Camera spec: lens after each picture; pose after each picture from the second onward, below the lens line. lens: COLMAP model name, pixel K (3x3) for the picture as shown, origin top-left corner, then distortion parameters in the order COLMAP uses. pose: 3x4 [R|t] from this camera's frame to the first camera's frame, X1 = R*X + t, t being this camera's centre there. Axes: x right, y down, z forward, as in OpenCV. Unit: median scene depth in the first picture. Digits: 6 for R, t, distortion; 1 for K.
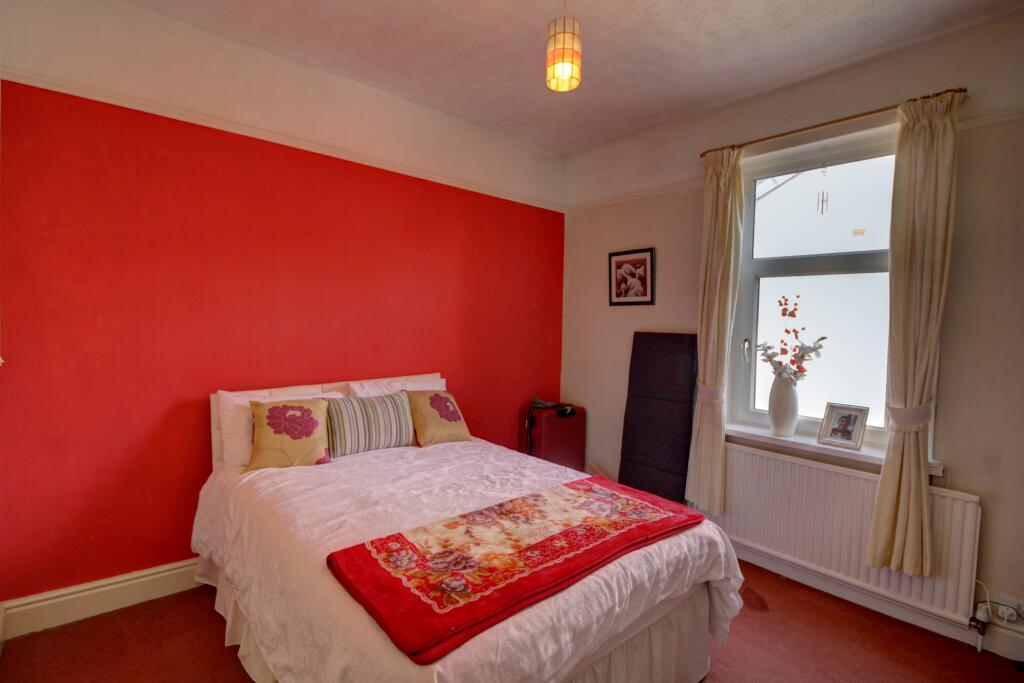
lens RADIAL K [[480.1, 0, 513.6], [0, 480.1, 343.1], [0, 0, 1]] dist [-0.015058, 0.001209]
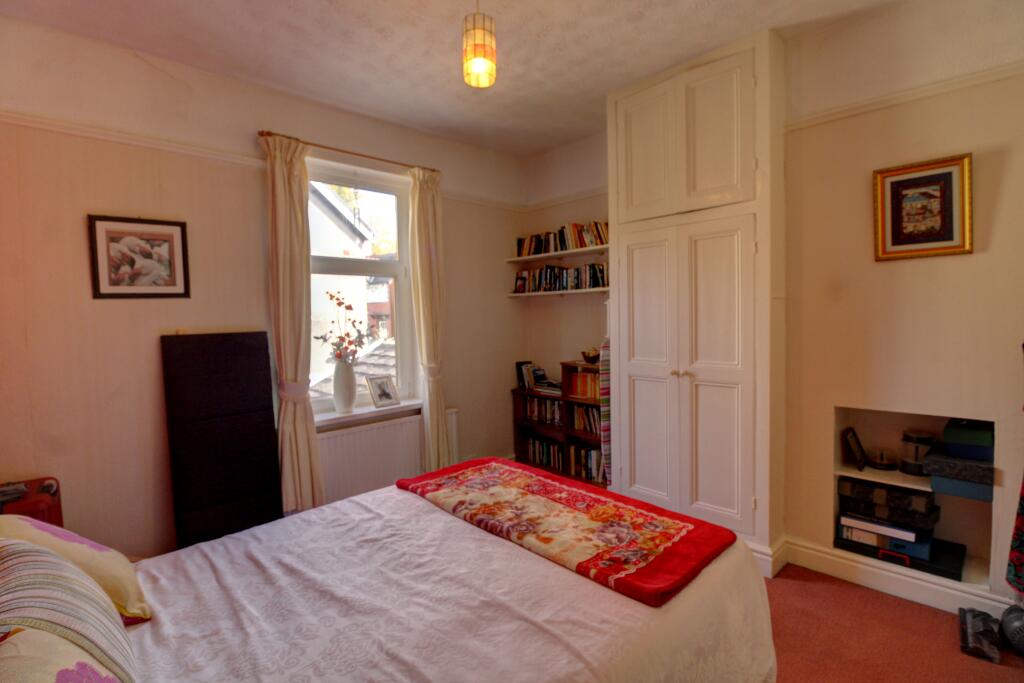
lens RADIAL K [[480.1, 0, 513.5], [0, 480.1, 339.6], [0, 0, 1]] dist [-0.015058, 0.001209]
pose [[-0.062206, -0.076882, 0.995098, -0.587104], [0.072663, 0.994034, 0.081343, -0.045317], [-0.995415, 0.077367, -0.056249, 0.631492]]
